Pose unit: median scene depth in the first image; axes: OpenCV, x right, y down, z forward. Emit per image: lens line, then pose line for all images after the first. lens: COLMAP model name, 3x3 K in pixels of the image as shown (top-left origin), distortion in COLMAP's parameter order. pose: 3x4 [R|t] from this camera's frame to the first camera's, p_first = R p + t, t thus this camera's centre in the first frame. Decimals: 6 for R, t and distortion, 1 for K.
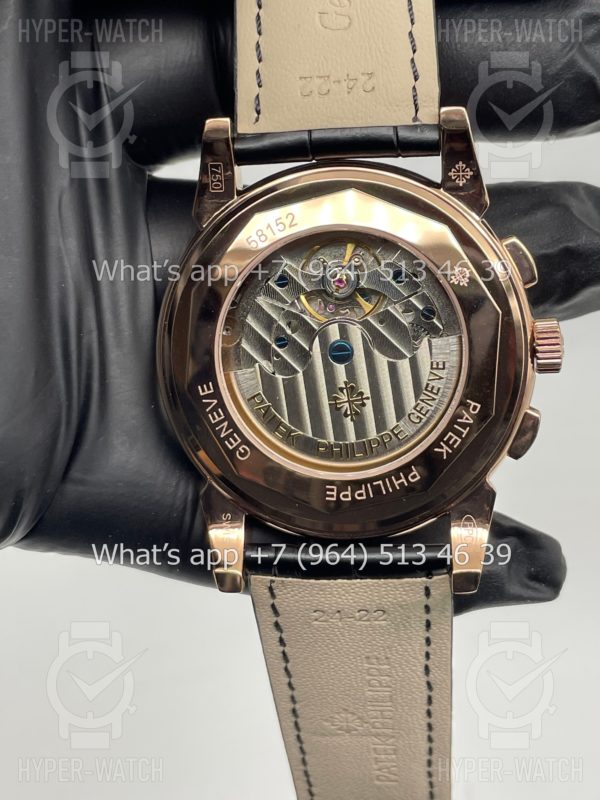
lens RADIAL K [[1266.8, 0, 295.1], [0, 1266.8, 401.0], [0, 0, 1]] dist [0.048702, 0.000000]
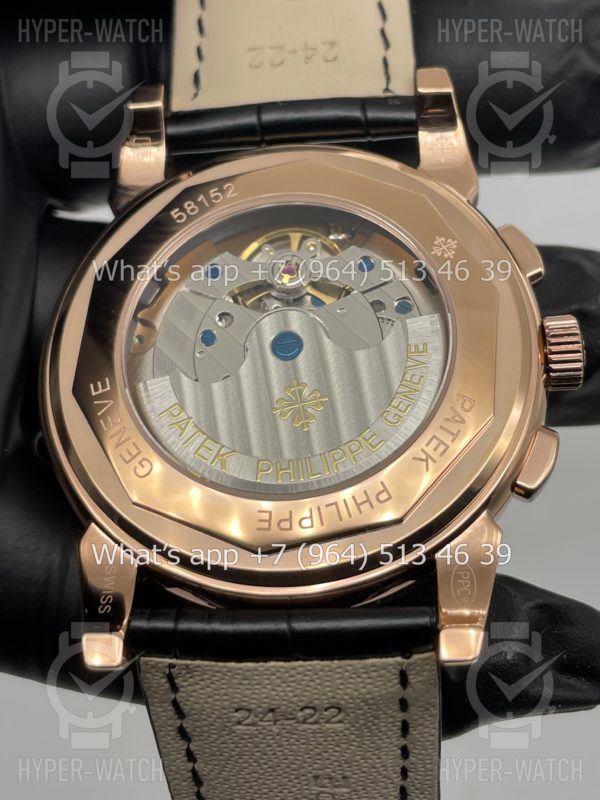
lens RADIAL K [[1266.8, 0, 305.5], [0, 1266.8, 397.7], [0, 0, 1]] dist [0.048702, 0.000000]
pose [[0.999770, -0.006496, 0.020459, 0.038600], [0.007713, 0.998168, -0.060012, 0.040160], [-0.020032, 0.060156, 0.997988, 0.309530]]
